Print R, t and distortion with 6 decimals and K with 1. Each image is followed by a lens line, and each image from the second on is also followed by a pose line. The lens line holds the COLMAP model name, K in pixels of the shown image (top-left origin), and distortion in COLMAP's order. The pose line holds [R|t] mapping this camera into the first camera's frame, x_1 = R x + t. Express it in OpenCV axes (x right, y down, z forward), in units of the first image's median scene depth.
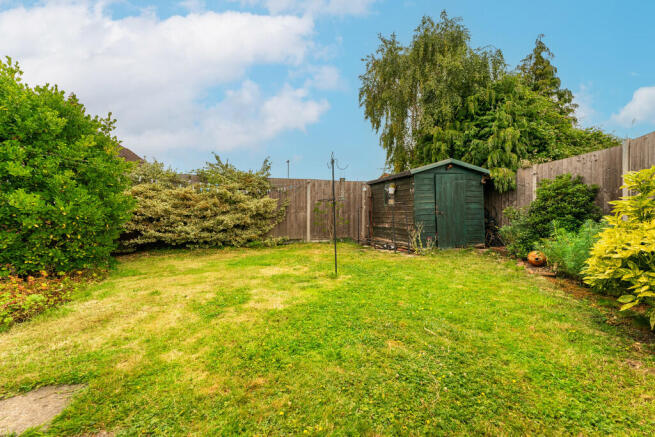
lens RADIAL K [[268.2, 0, 327.5], [0, 268.2, 218.5], [0, 0, 1]] dist [-0.001232, -0.000211]
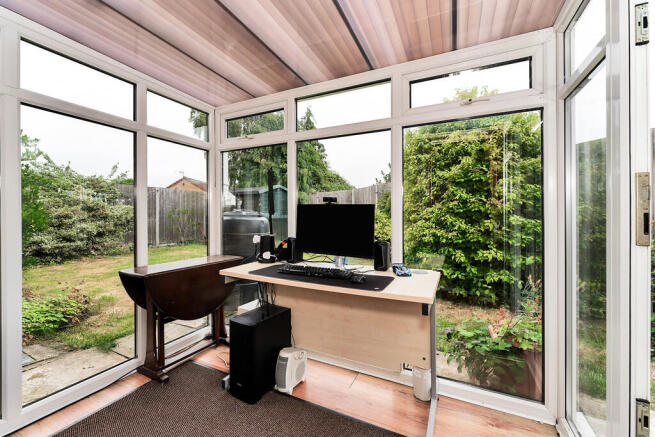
lens RADIAL K [[268.2, 0, 327.5], [0, 268.2, 218.5], [0, 0, 1]] dist [-0.001232, -0.000211]
pose [[0.693632, -0.004864, 0.720313, -0.451037], [0.010589, 0.999938, -0.003444, -0.014772], [-0.720252, 0.010016, 0.693640, -0.281355]]
